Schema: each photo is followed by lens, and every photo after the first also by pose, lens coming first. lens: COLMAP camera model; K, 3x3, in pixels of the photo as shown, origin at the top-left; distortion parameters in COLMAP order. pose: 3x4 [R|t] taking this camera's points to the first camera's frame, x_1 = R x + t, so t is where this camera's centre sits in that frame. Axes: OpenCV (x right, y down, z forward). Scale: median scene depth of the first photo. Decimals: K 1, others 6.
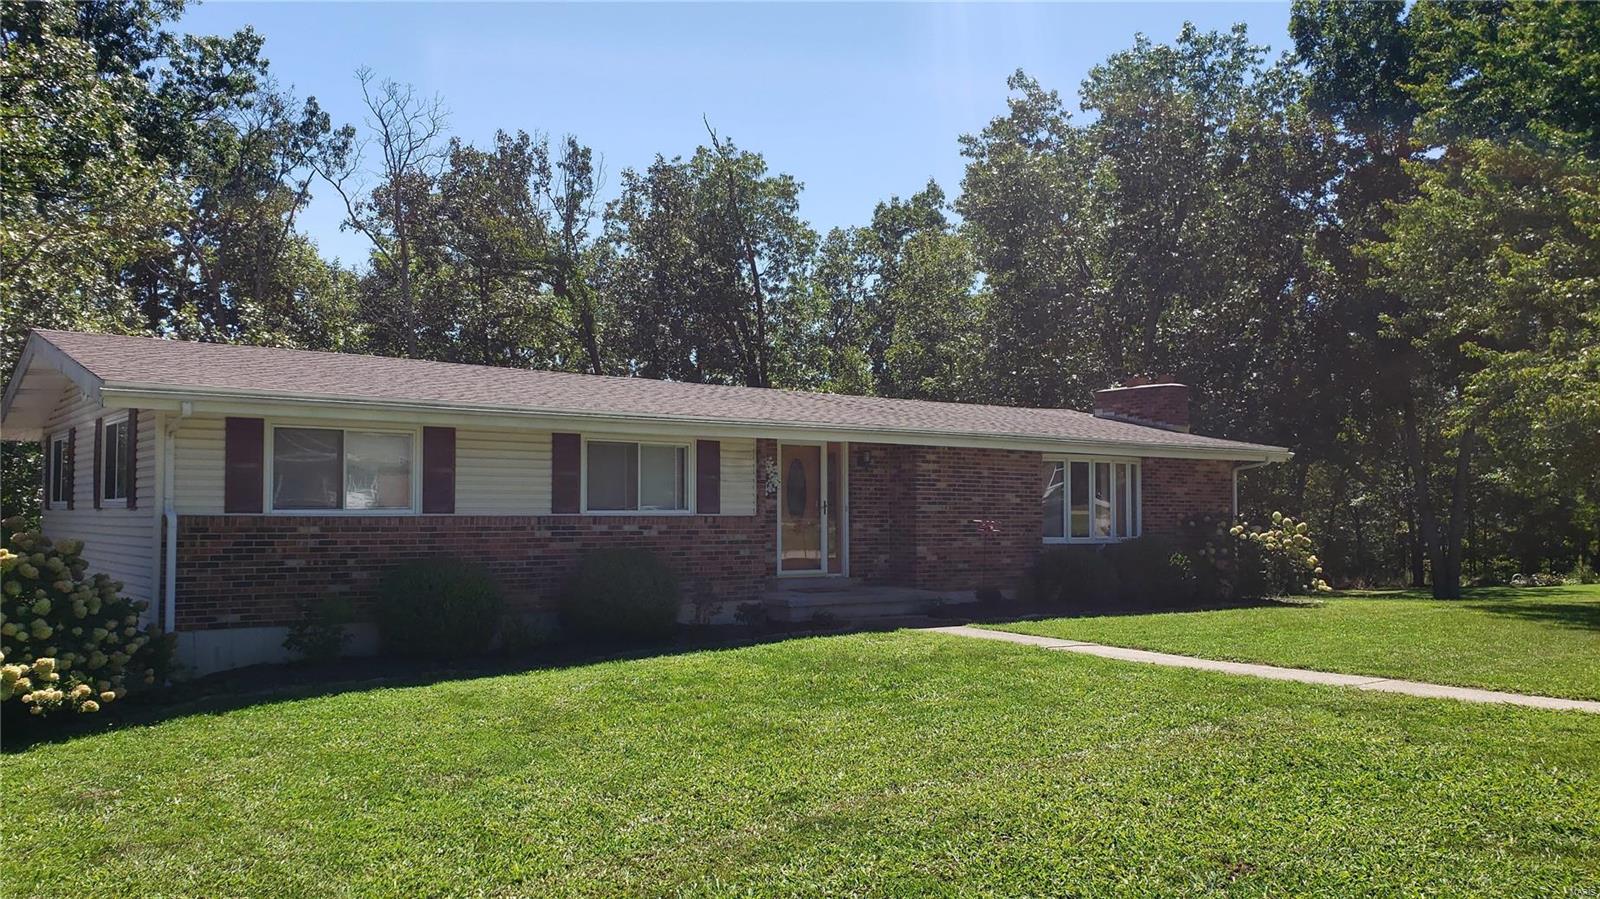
lens RADIAL K [[1327.9, 0, 788.5], [0, 1327.9, 467.6], [0, 0, 1]] dist [0.047263, -0.034808]
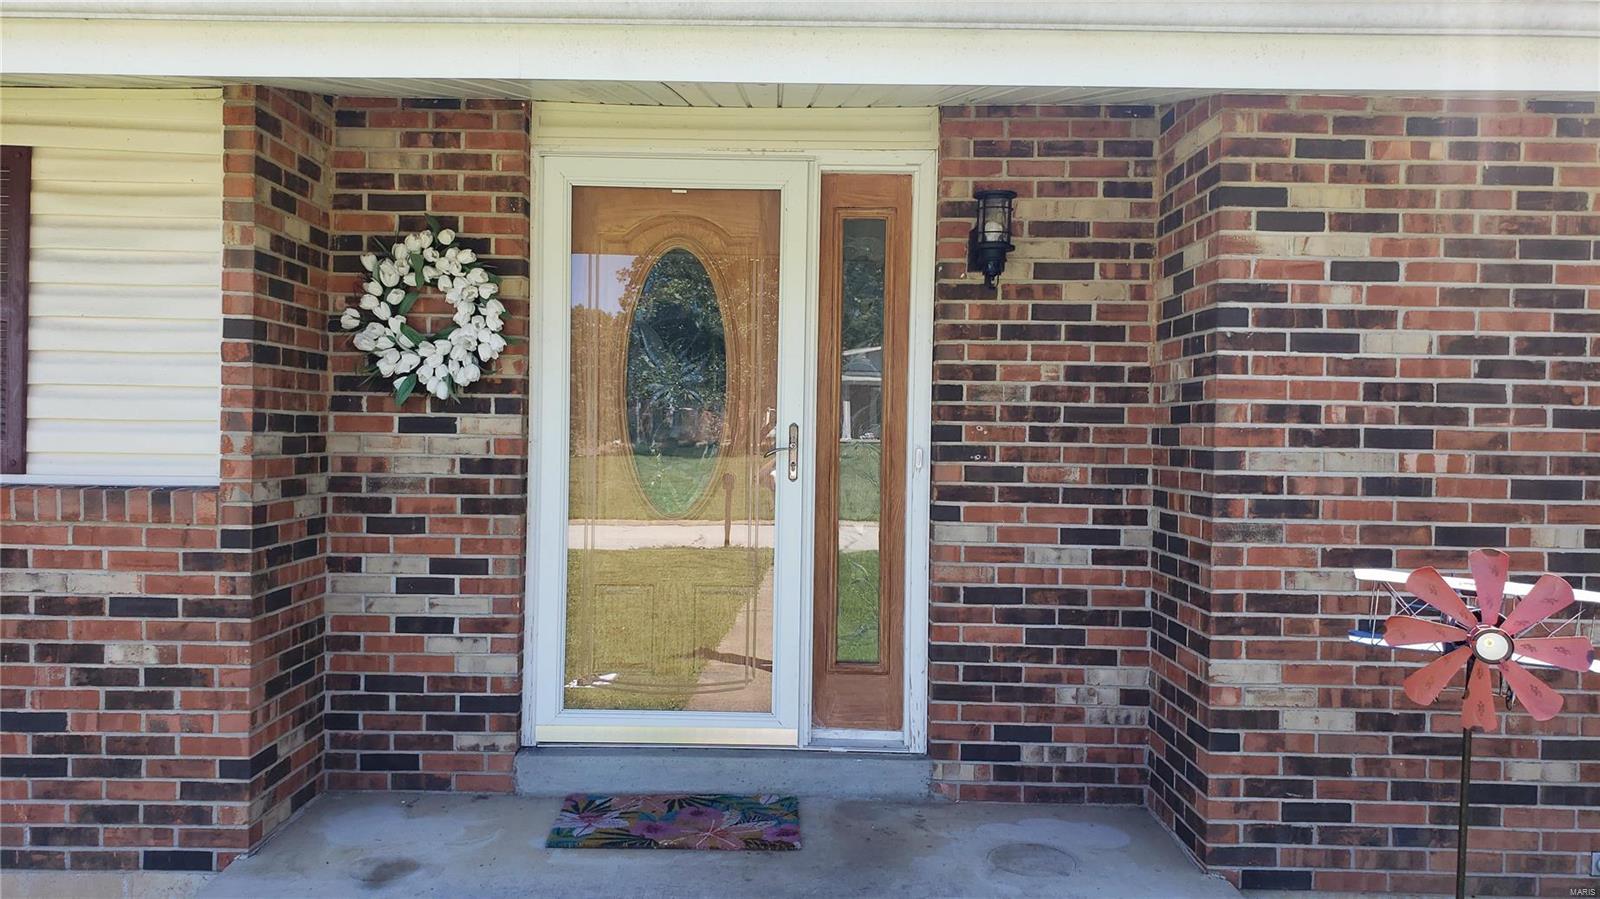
lens RADIAL K [[1327.9, 0, 775.9], [0, 1327.9, 477.1], [0, 0, 1]] dist [0.047263, -0.034808]
pose [[0.782125, 0.024593, -0.622637, 0.168057], [0.007799, 0.998756, 0.049246, 0.022431], [0.623073, -0.043372, 0.780960, 0.804952]]
